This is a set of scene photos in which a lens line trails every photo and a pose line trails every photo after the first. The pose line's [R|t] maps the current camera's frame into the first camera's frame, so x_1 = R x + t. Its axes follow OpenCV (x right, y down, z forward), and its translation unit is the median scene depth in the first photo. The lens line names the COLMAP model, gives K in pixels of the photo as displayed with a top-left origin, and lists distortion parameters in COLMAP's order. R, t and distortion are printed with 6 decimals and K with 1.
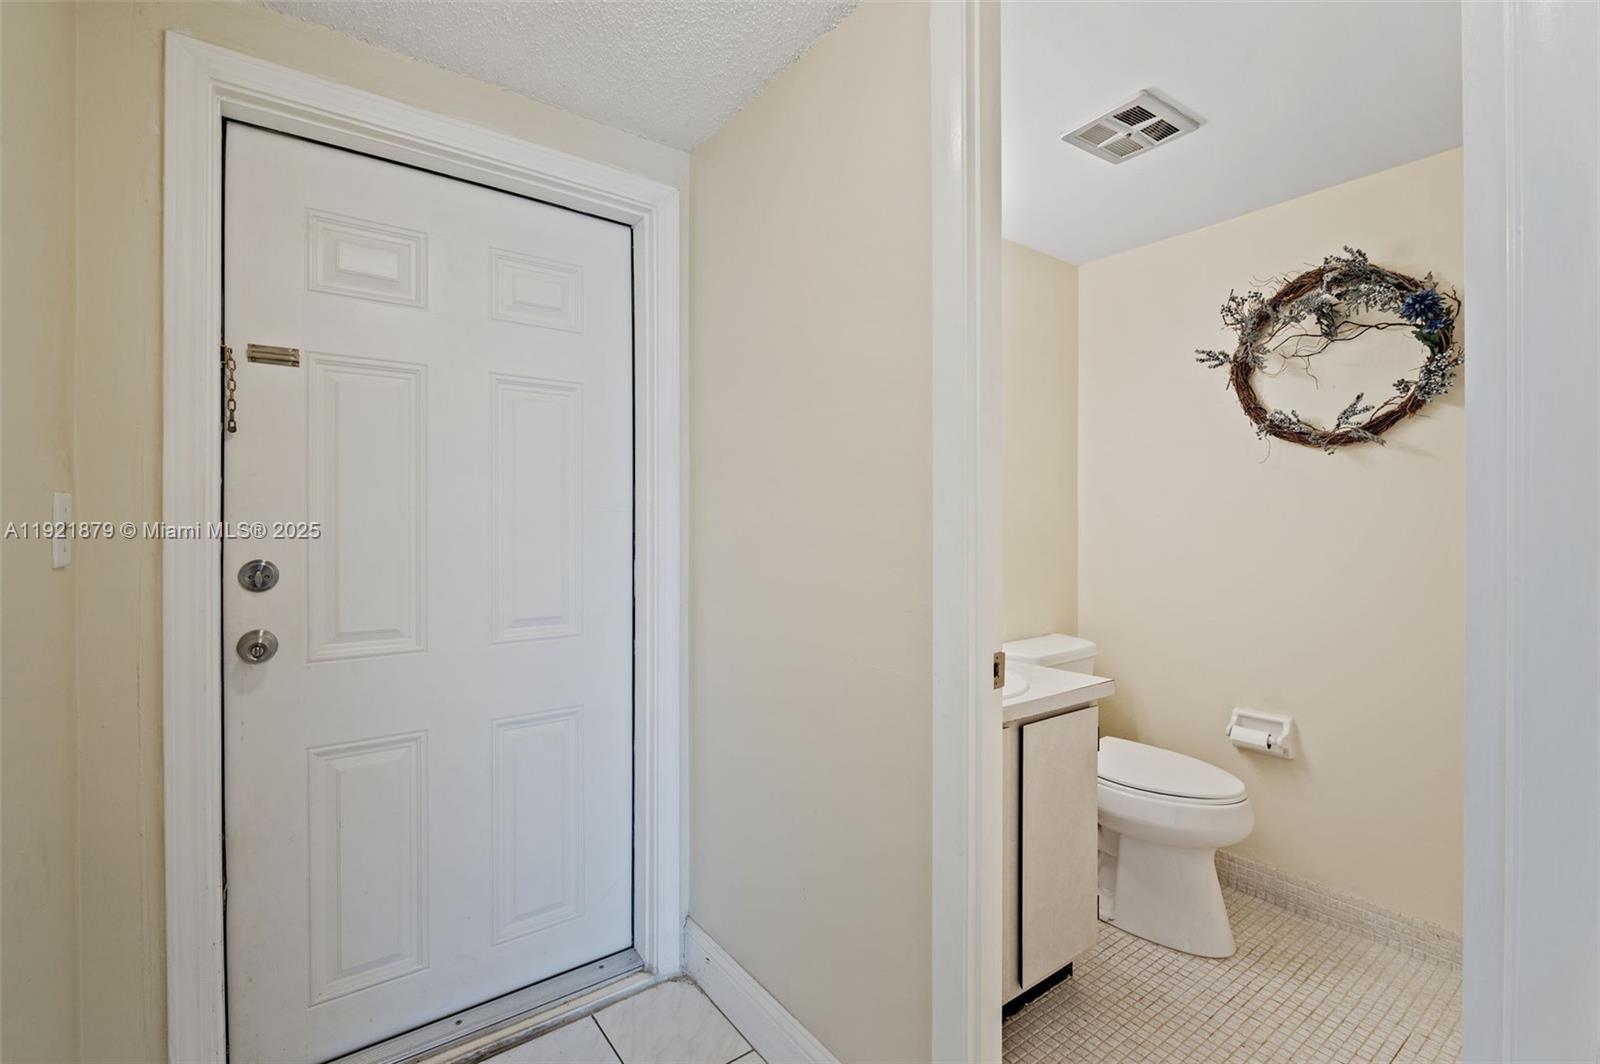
lens RADIAL K [[694.7, 0, 810.5], [0, 694.7, 531.1], [0, 0, 1]] dist [-0.005066, -0.000641]
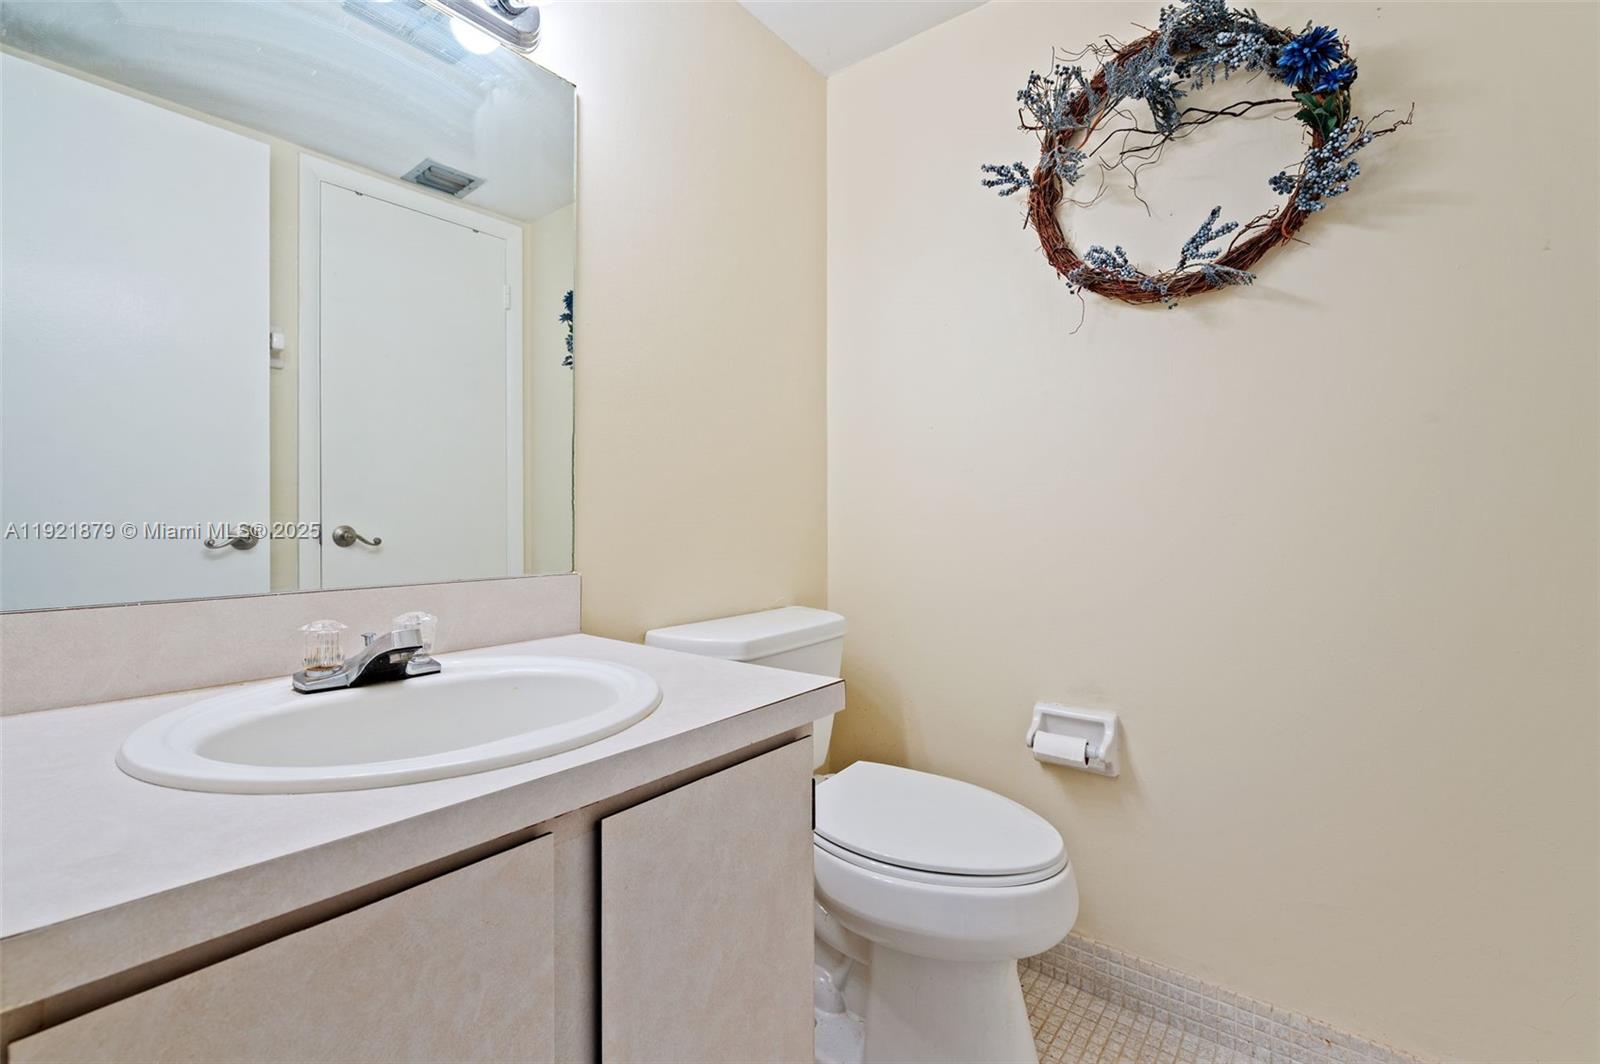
lens RADIAL K [[694.7, 0, 796.1], [0, 694.7, 523.3], [0, 0, 1]] dist [-0.005066, -0.000641]
pose [[0.965825, -0.004216, 0.259162, 0.228852], [0.004726, 0.999988, -0.001345, 0.086079], [-0.259153, 0.002524, 0.965833, 0.441144]]
